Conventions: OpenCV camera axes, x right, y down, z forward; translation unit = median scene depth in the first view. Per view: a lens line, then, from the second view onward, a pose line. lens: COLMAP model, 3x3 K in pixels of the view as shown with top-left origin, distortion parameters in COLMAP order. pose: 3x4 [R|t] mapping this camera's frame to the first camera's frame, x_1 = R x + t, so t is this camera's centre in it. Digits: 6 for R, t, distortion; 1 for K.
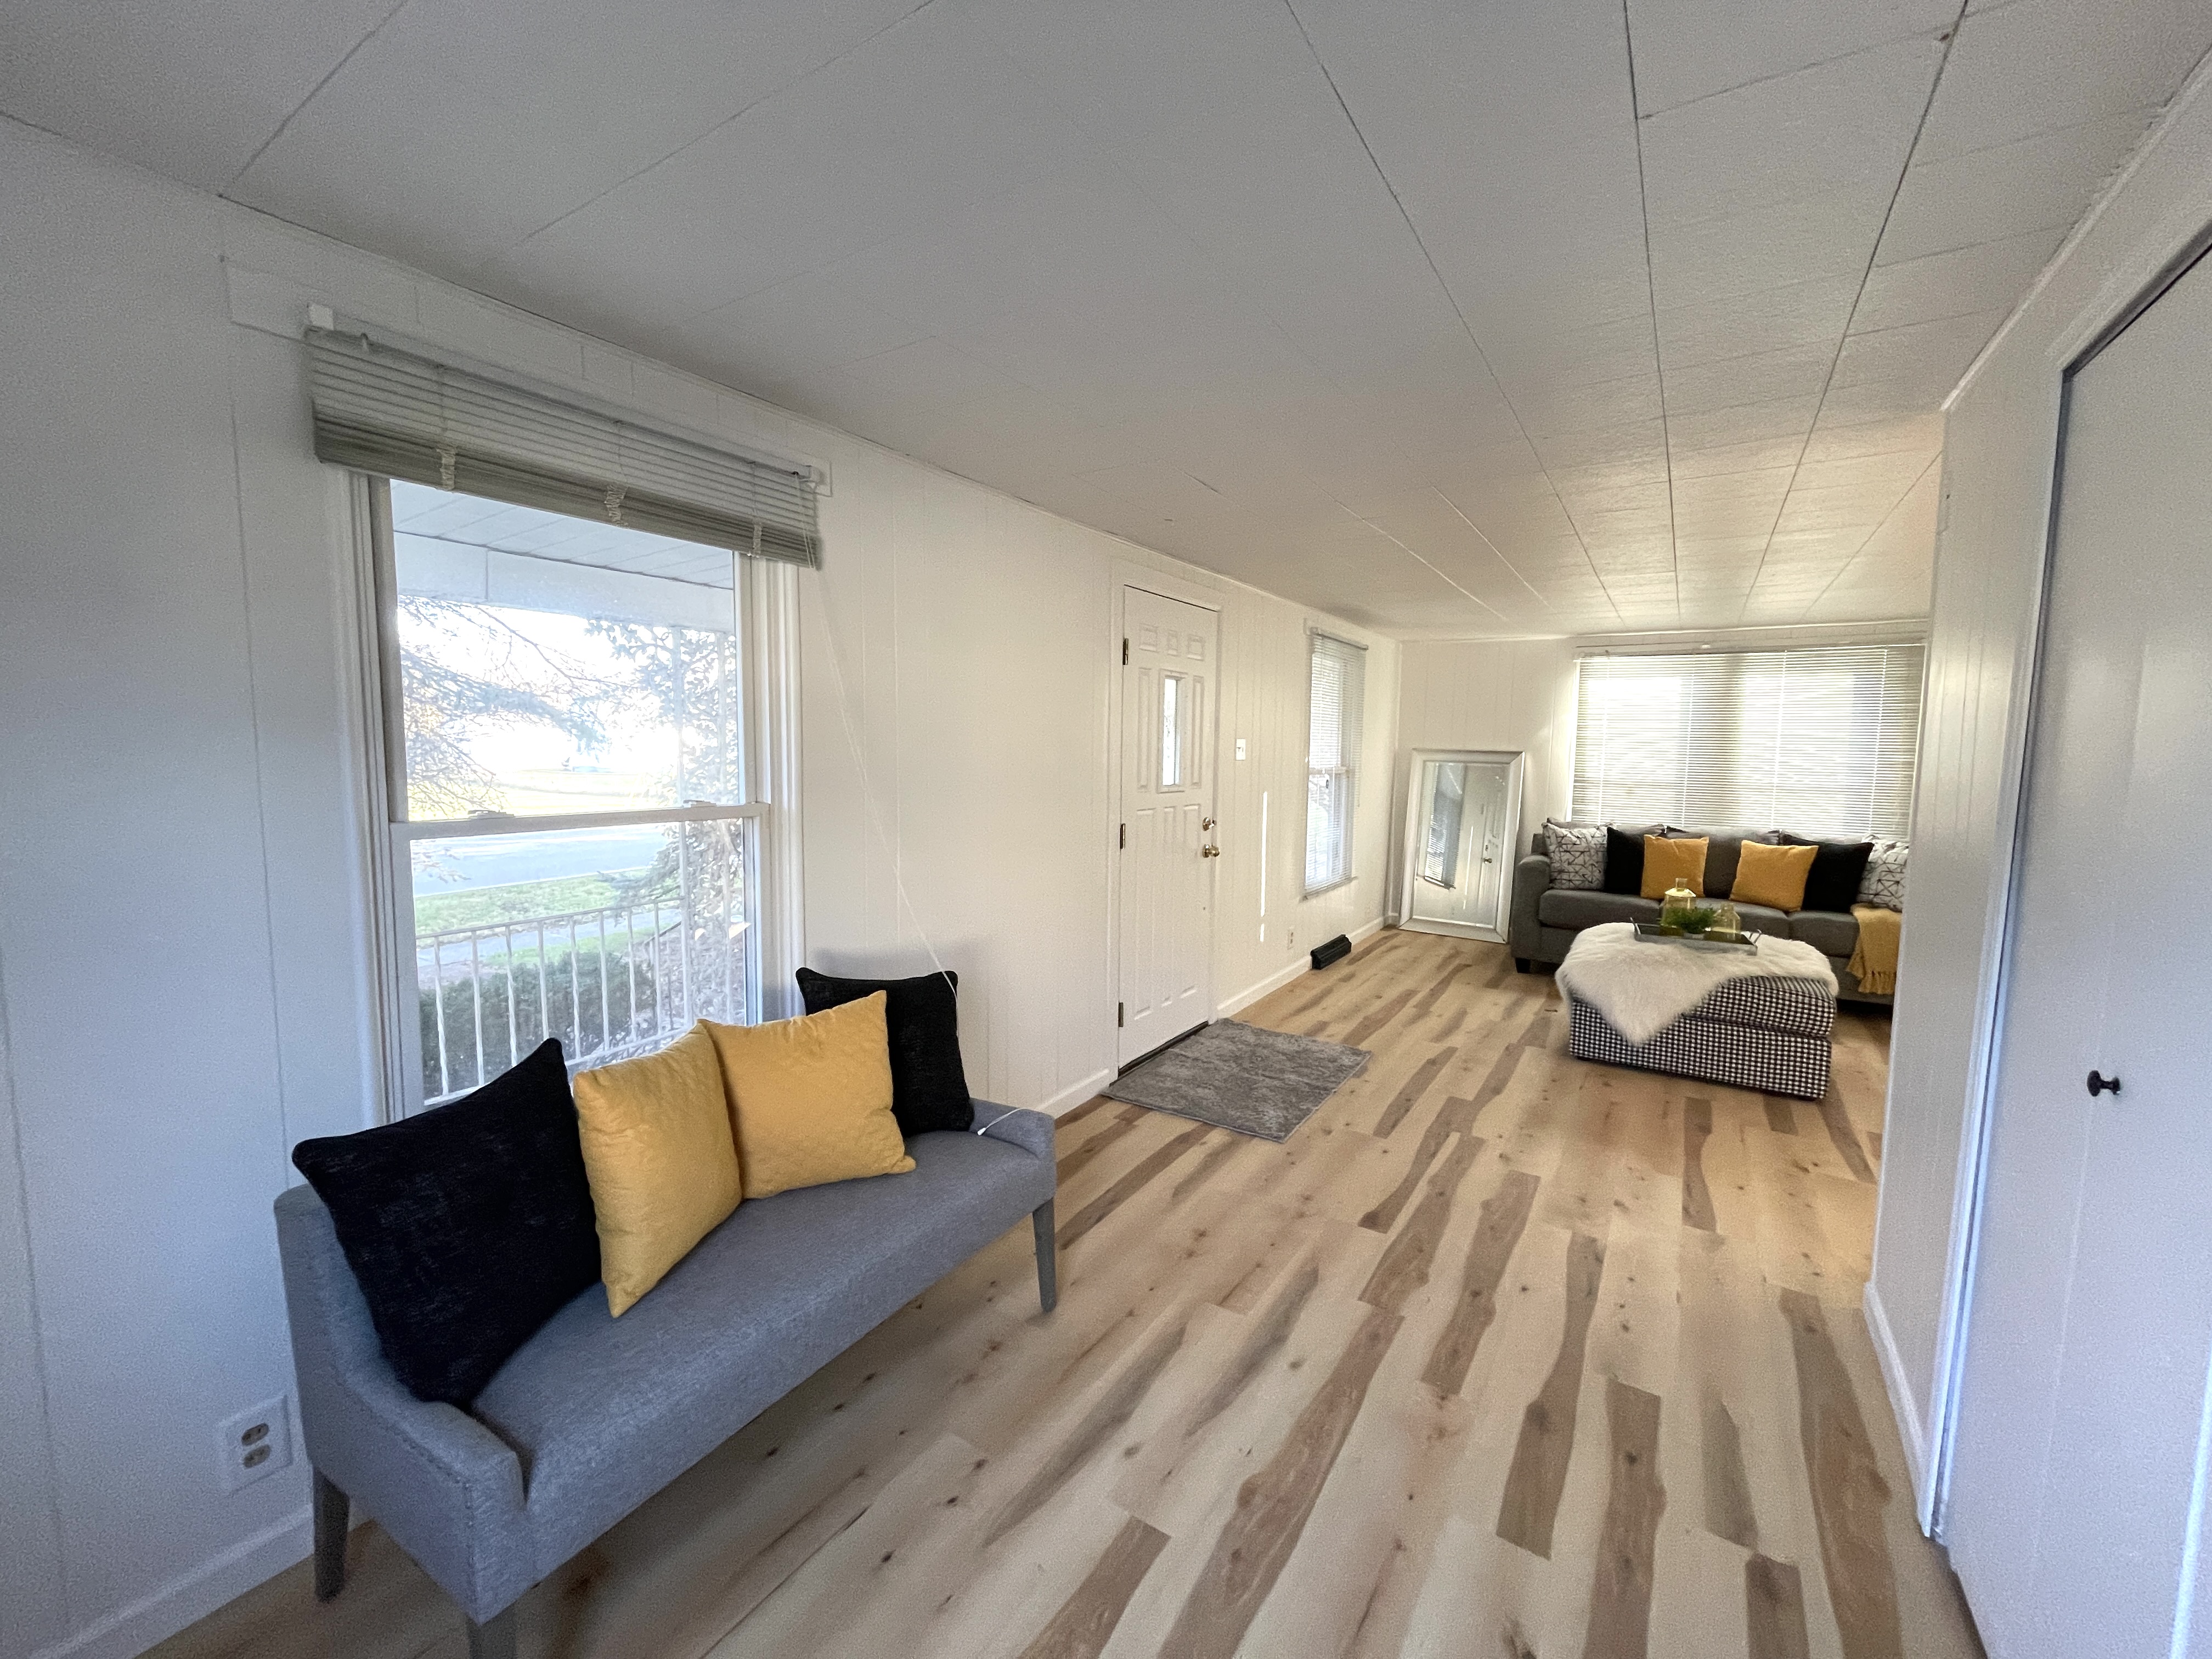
lens RADIAL K [[892.9, 0, 1104.4], [0, 892.9, 805.5], [0, 0, 1]] dist [-0.001680, 0.000104]
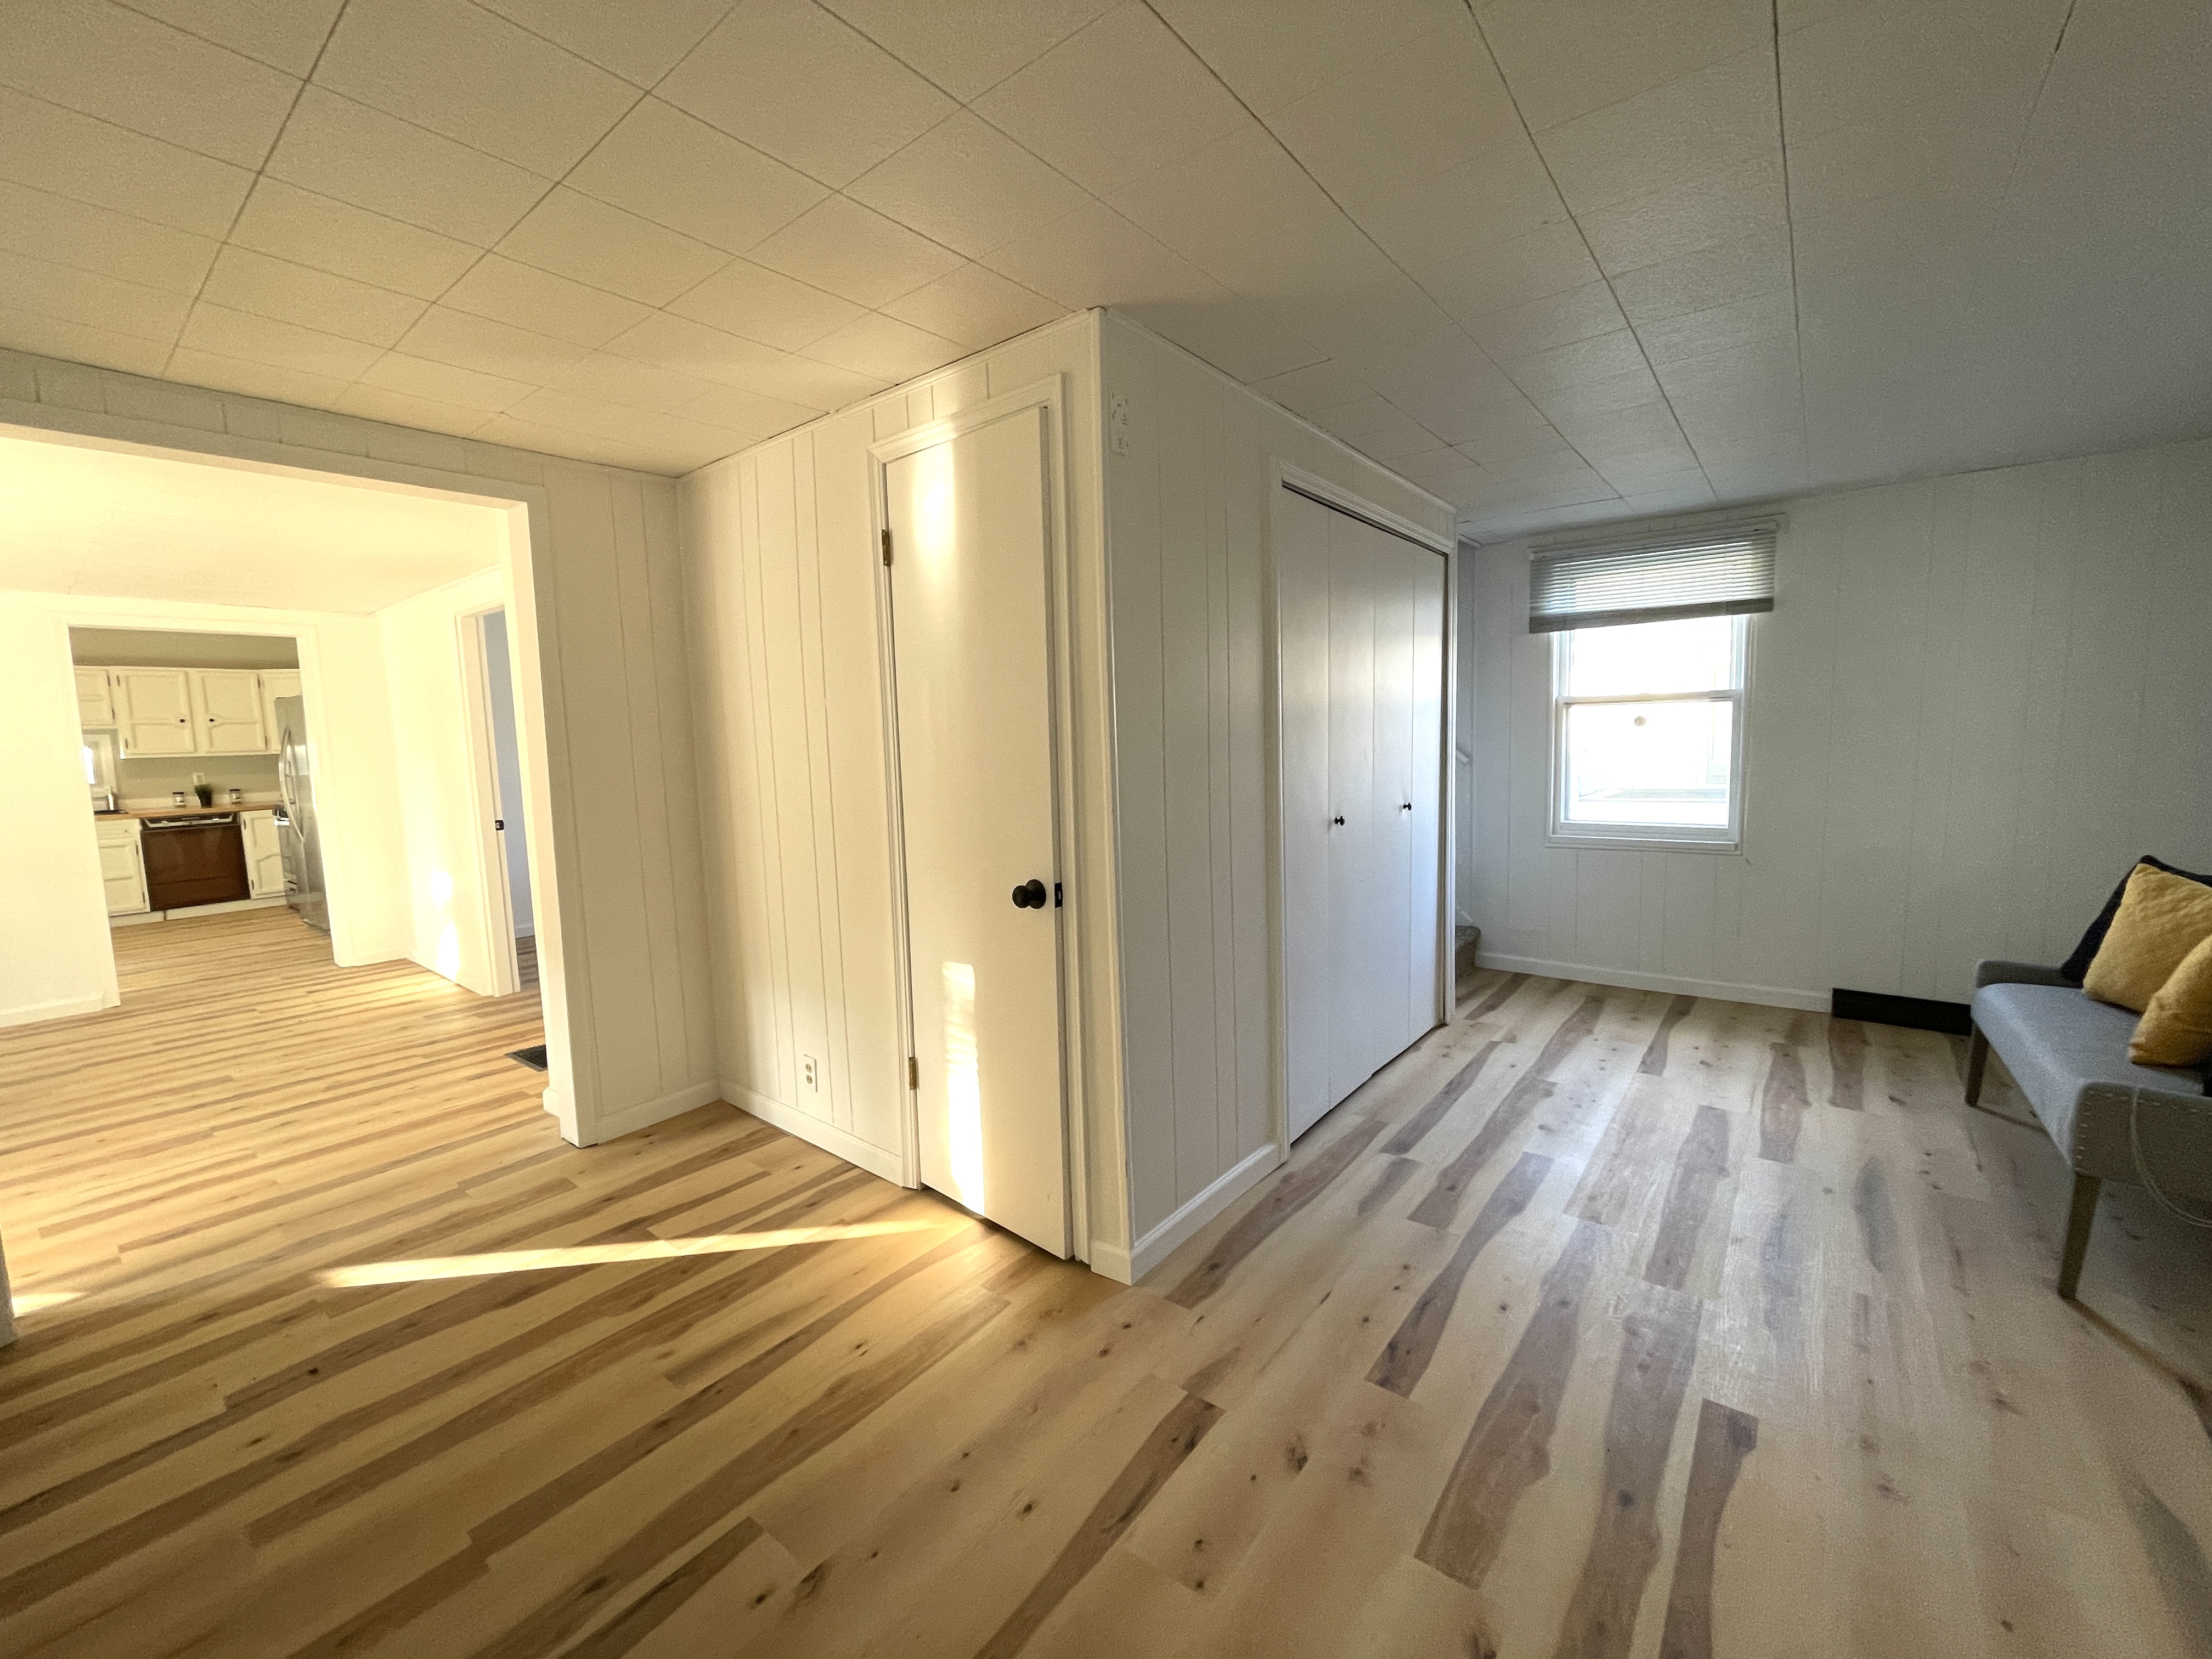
lens RADIAL K [[902.7, 0, 1103.8], [0, 902.7, 817.5], [0, 0, 1]] dist [-0.001840, -0.000238]
pose [[-0.995747, 0.009727, 0.091613, 0.349093], [0.024799, 0.986006, 0.164855, -0.032286], [-0.088727, 0.166425, -0.982054, 0.819389]]
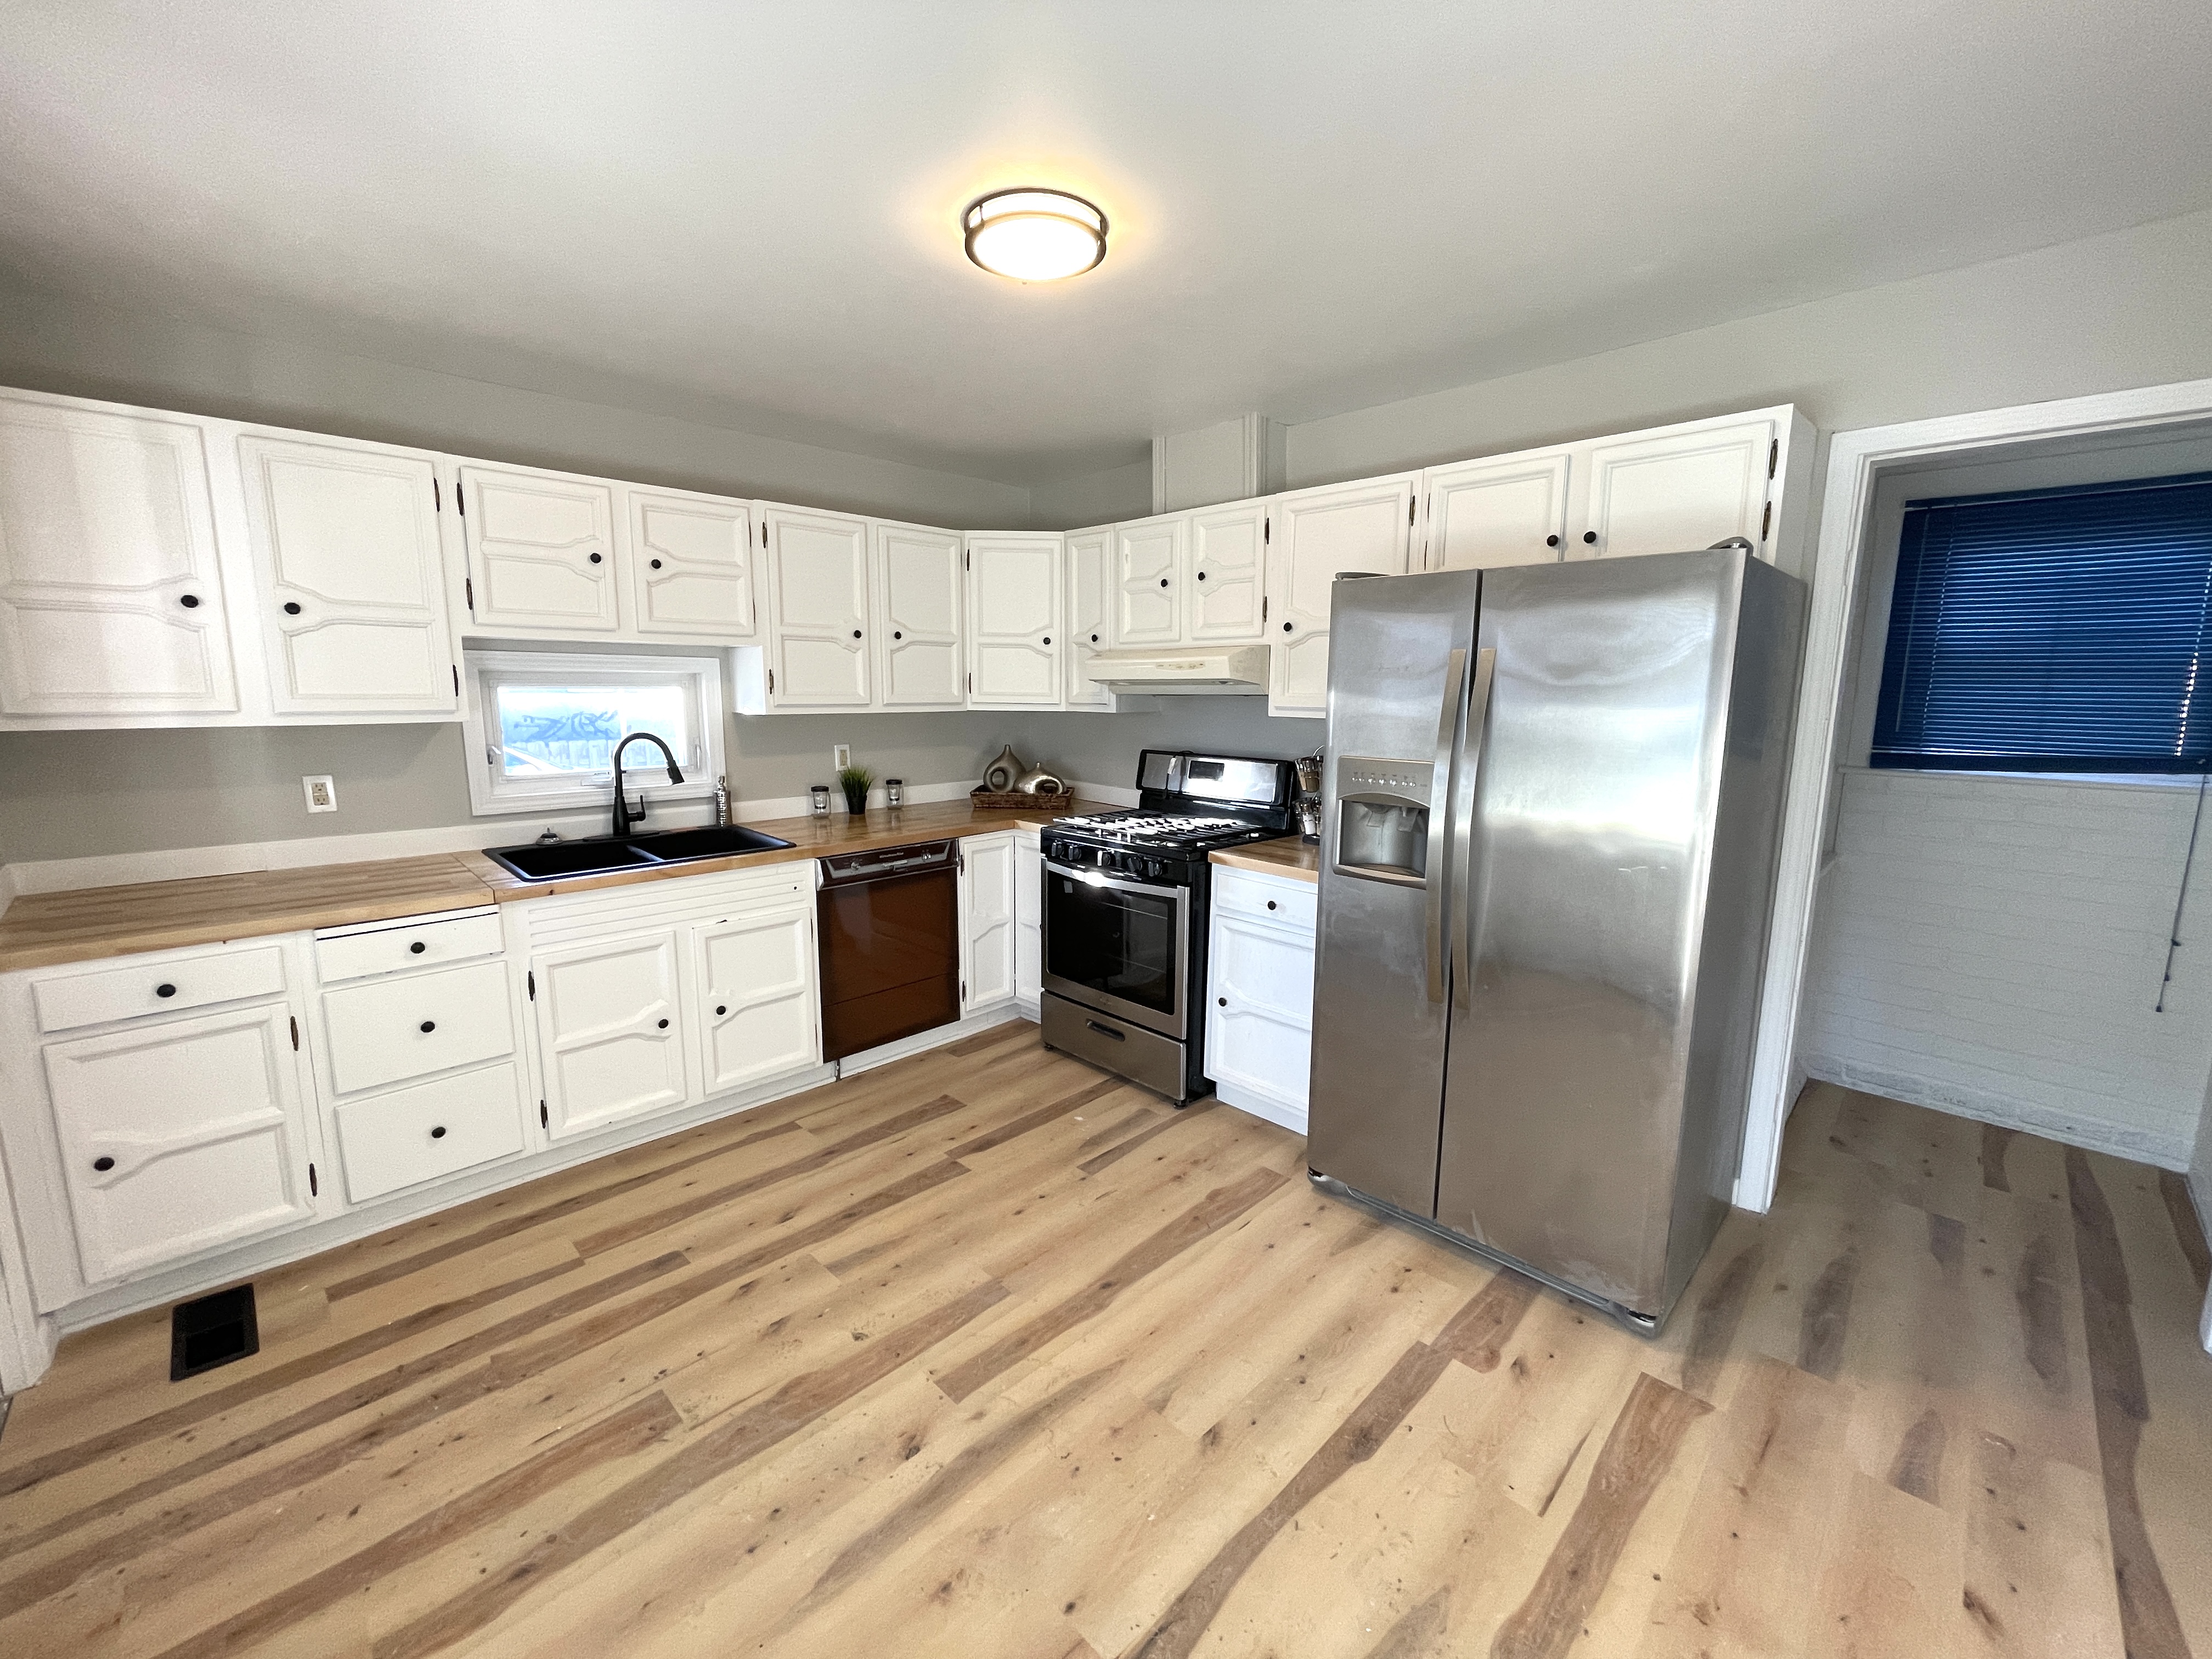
lens RADIAL K [[897.0, 0, 1109.0], [0, 897.0, 823.6], [0, 0, 1]] dist [-0.004504, 0.000353]
pose [[-0.979602, -0.053457, 0.193707, 1.706881], [-0.009165, 0.974849, 0.222680, 0.005731], [-0.200739, 0.216362, -0.955453, 0.085079]]
